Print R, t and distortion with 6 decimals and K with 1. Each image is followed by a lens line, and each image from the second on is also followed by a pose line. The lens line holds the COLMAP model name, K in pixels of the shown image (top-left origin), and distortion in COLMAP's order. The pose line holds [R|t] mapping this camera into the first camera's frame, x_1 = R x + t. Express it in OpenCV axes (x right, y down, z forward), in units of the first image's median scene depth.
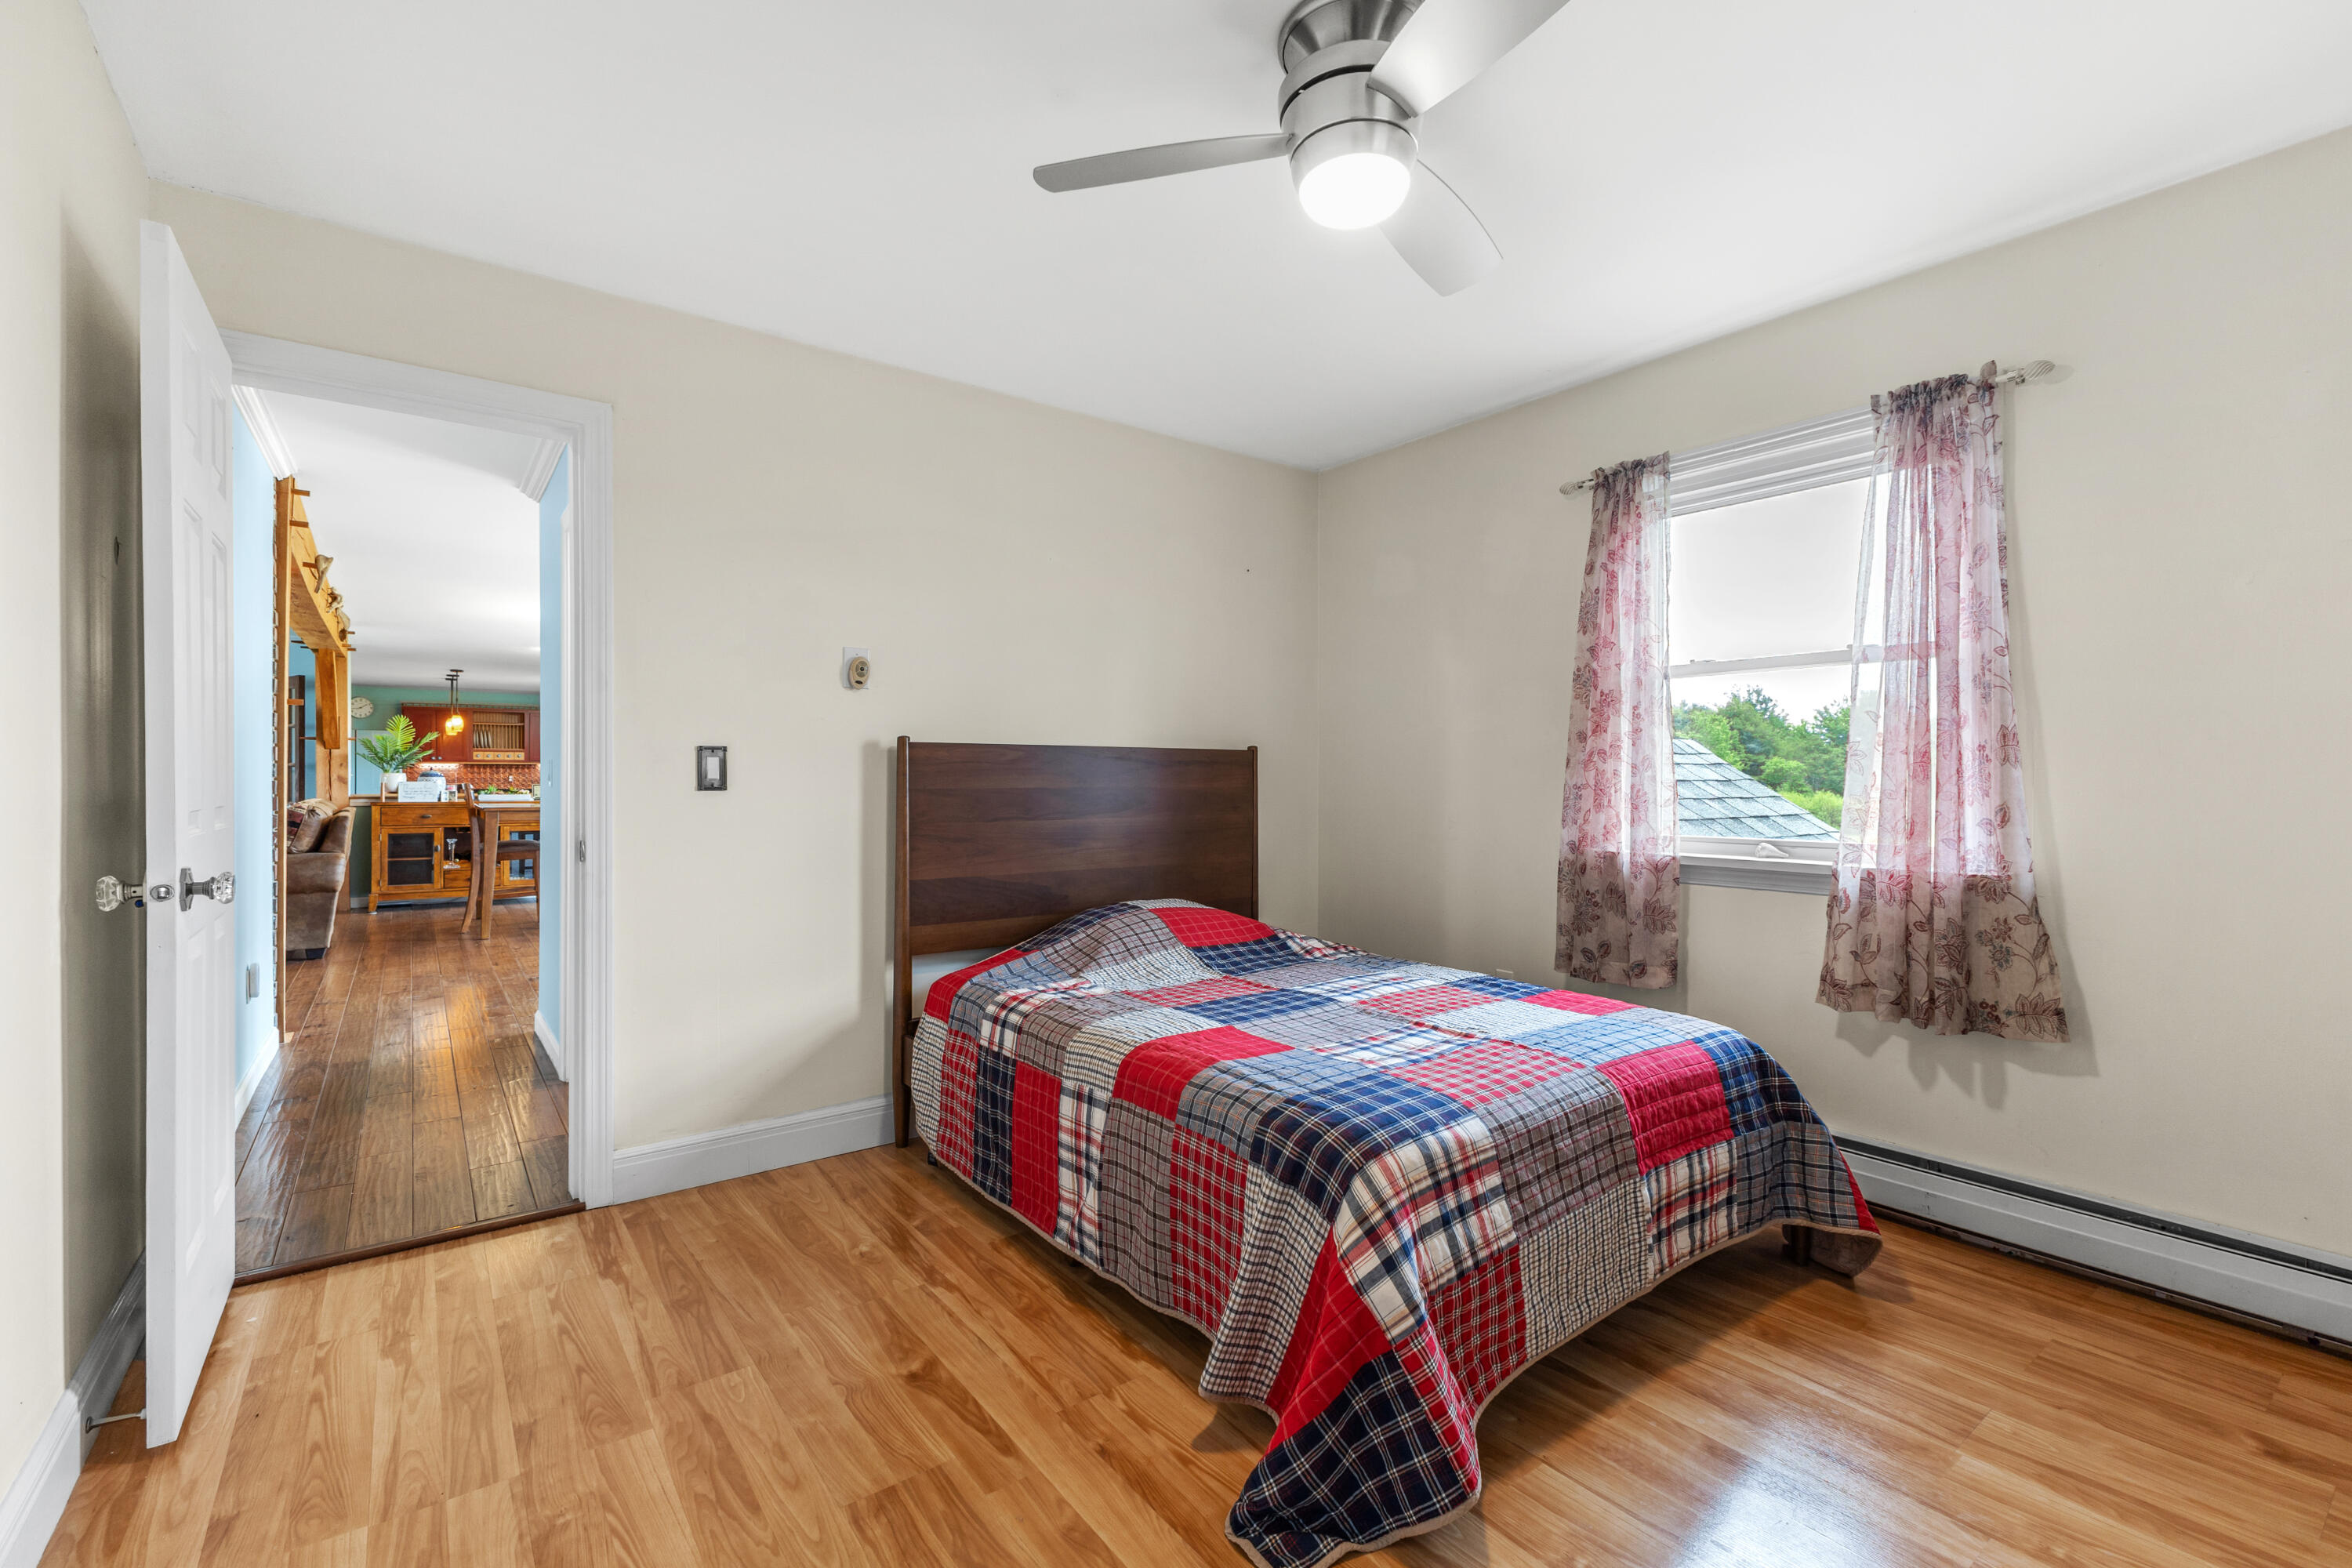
lens RADIAL K [[1027.6, 0, 1176.0], [0, 1027.6, 784.0], [0, 0, 1]] dist [0.001180, 0.000088]
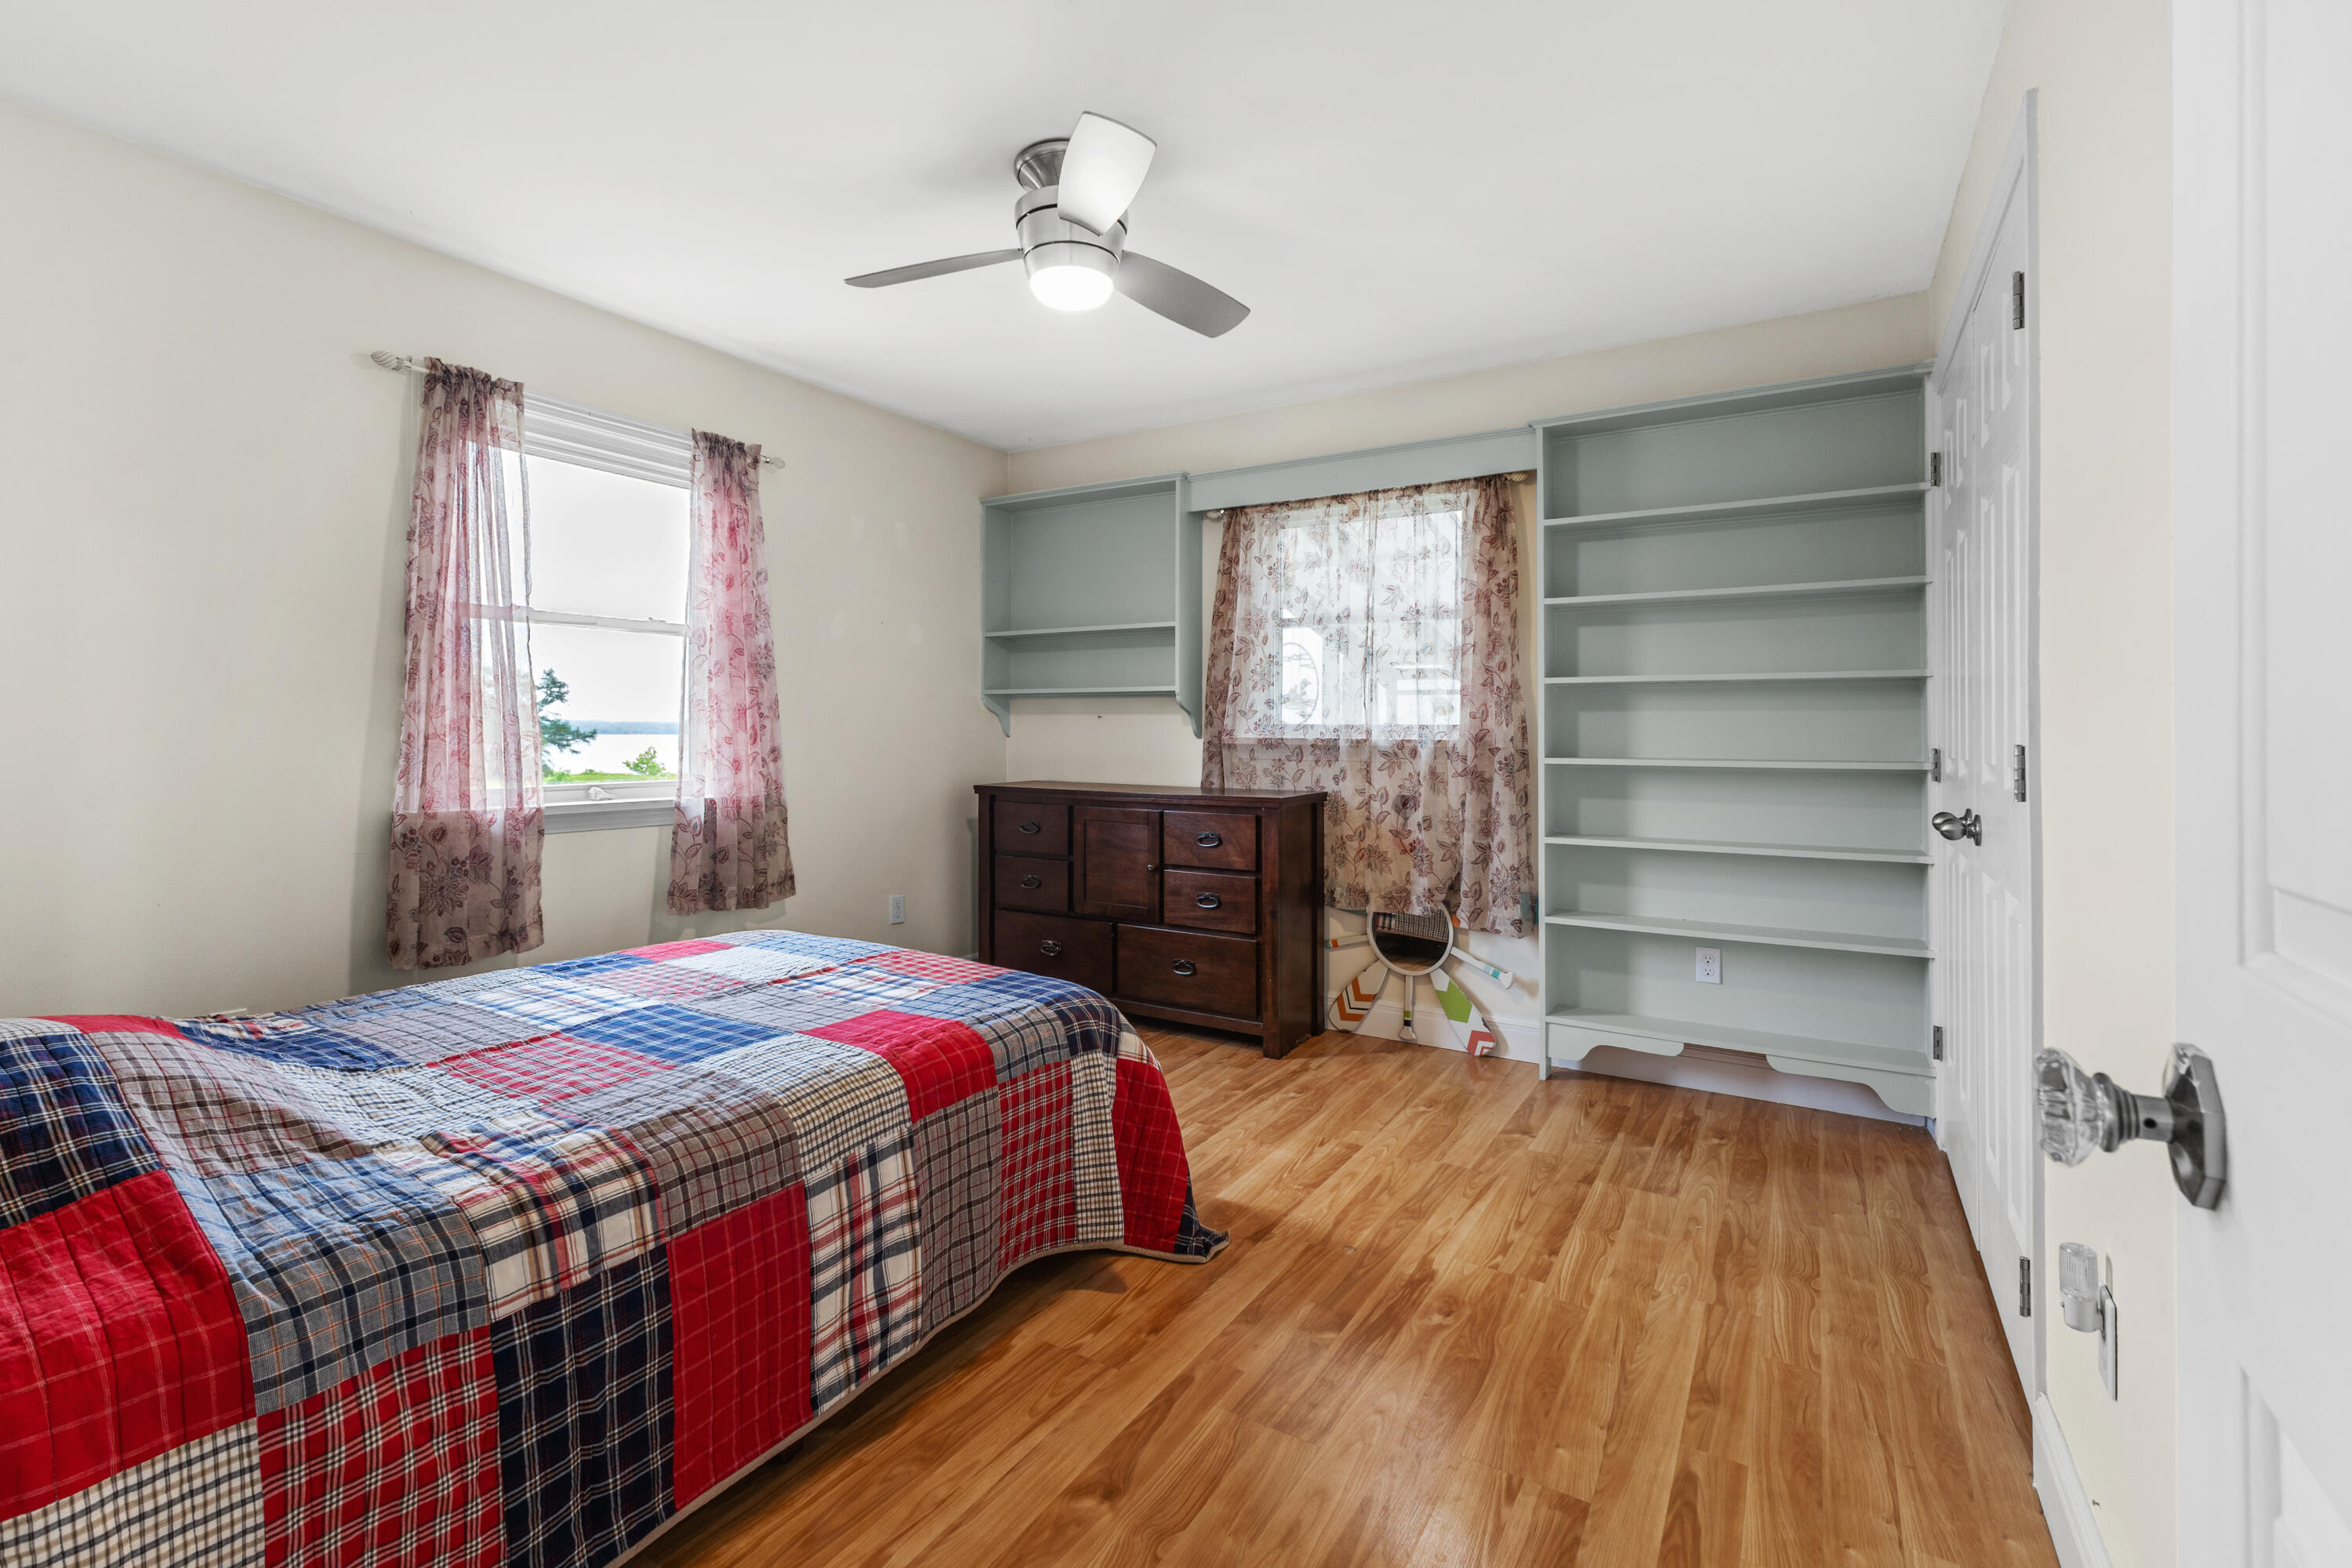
lens RADIAL K [[1050.4, 0, 1179.4], [0, 1050.4, 728.1], [0, 0, 1]] dist [0.000169, 0.000077]
pose [[-0.379774, 0.000181, 0.925079, -0.846808], [-0.003739, 0.999992, -0.001730, -0.006411], [-0.925072, -0.004116, -0.379770, 1.046643]]
